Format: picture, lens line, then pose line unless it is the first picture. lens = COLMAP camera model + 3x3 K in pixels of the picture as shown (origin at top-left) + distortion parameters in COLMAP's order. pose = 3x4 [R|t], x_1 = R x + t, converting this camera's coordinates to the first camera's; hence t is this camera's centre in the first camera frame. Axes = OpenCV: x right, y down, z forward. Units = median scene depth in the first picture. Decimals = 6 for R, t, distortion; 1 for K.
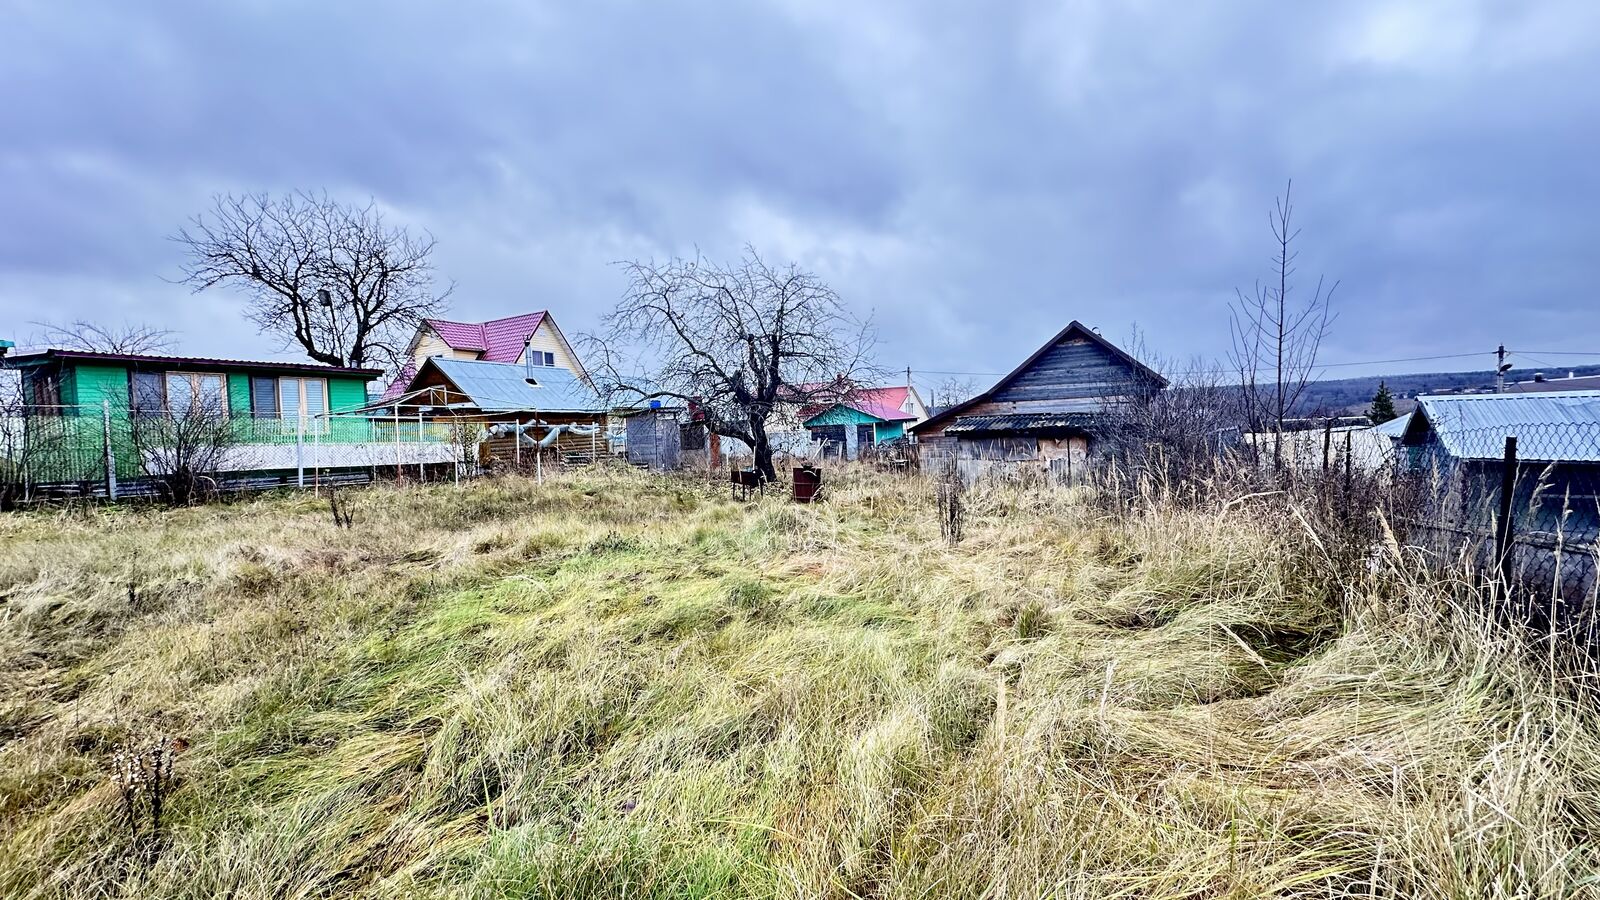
lens RADIAL K [[638.5, 0, 800.8], [0, 638.5, 447.6], [0, 0, 1]] dist [-0.000661, 0.000087]
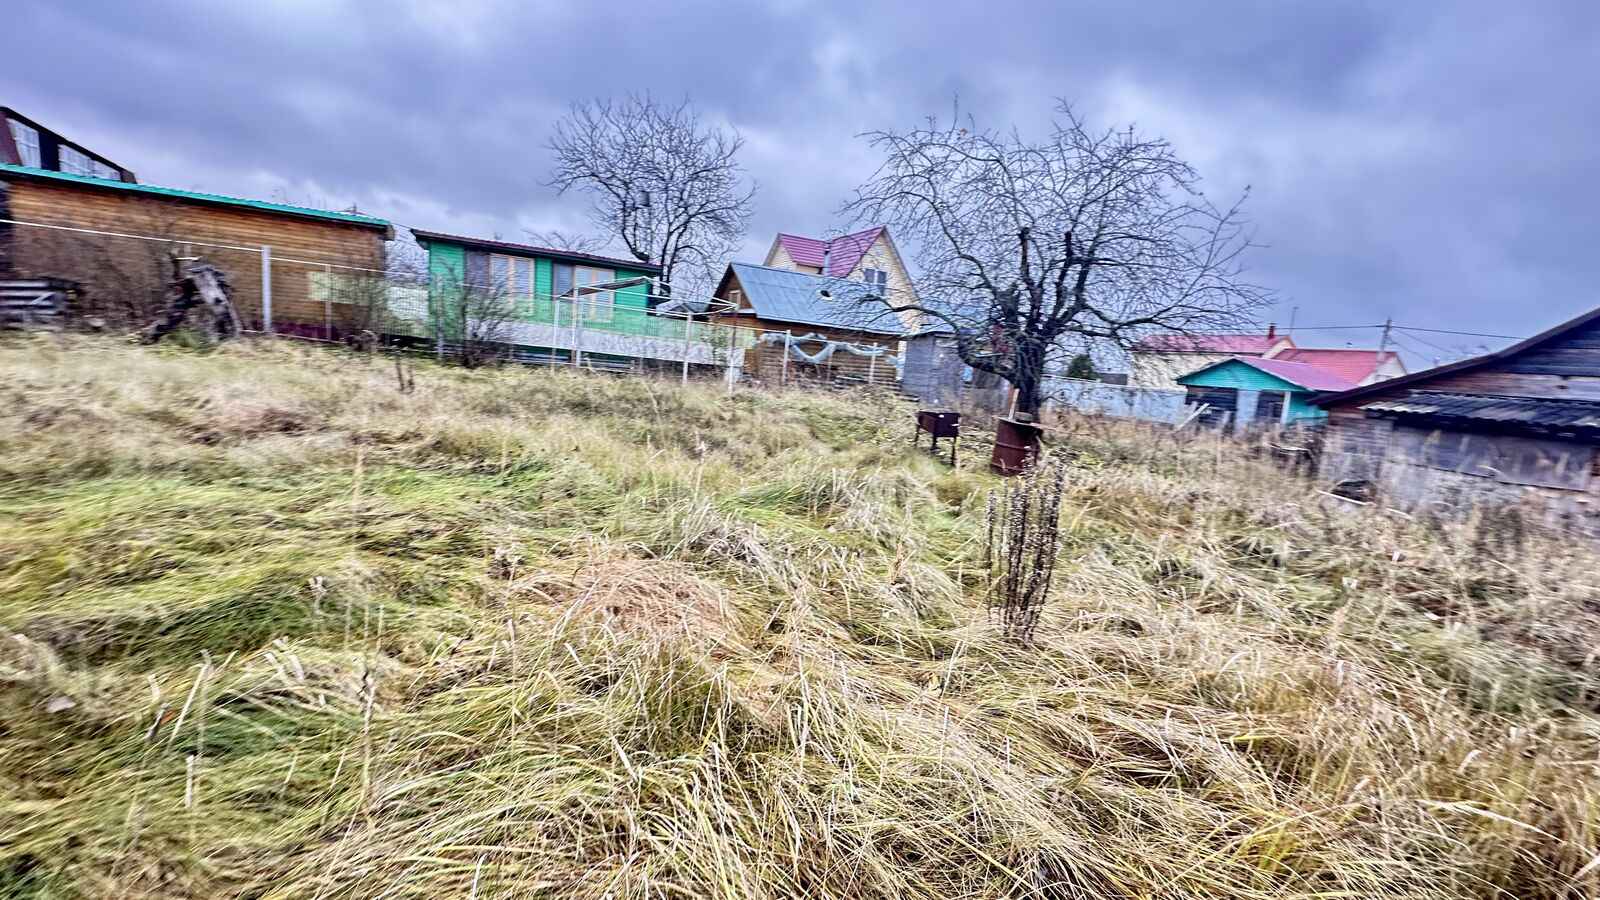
lens RADIAL K [[638.5, 0, 800.8], [0, 638.5, 447.6], [0, 0, 1]] dist [-0.000661, 0.000087]
pose [[0.818836, 0.183733, -0.543828, 0.118657], [-0.133226, 0.982351, 0.131292, 0.000980], [0.558353, -0.035055, 0.828863, 0.221414]]
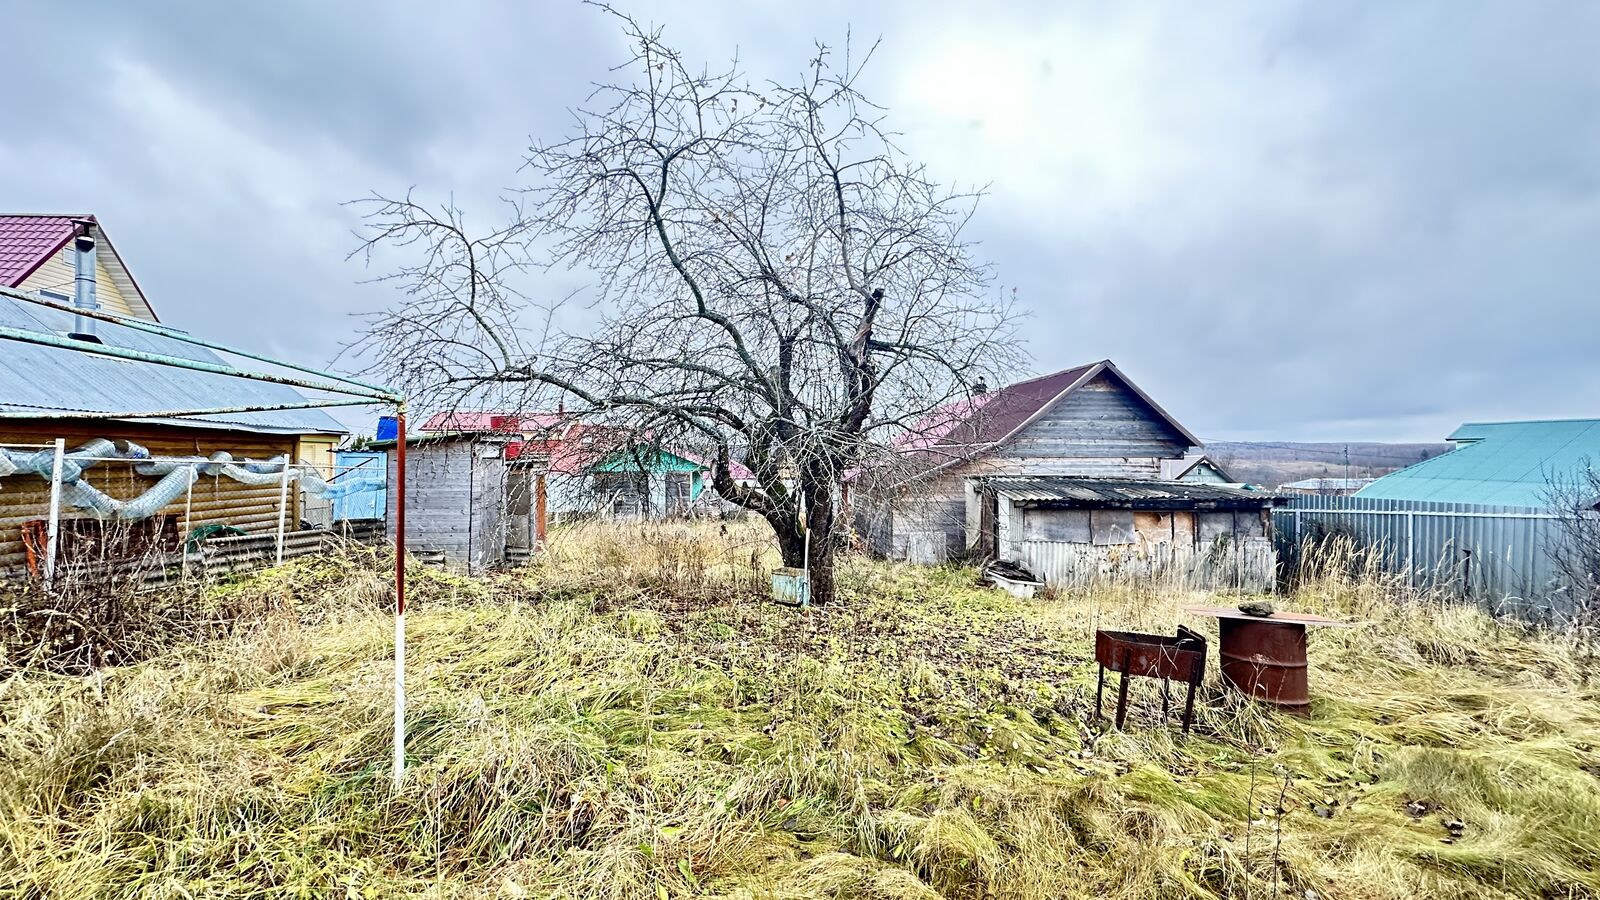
lens RADIAL K [[638.5, 0, 800.8], [0, 638.5, 447.6], [0, 0, 1]] dist [-0.000661, 0.000087]
pose [[0.854592, 0.057869, 0.516066, -0.286053], [-0.022322, 0.996947, -0.074828, -0.022769], [-0.518820, 0.052428, 0.853274, 0.512390]]
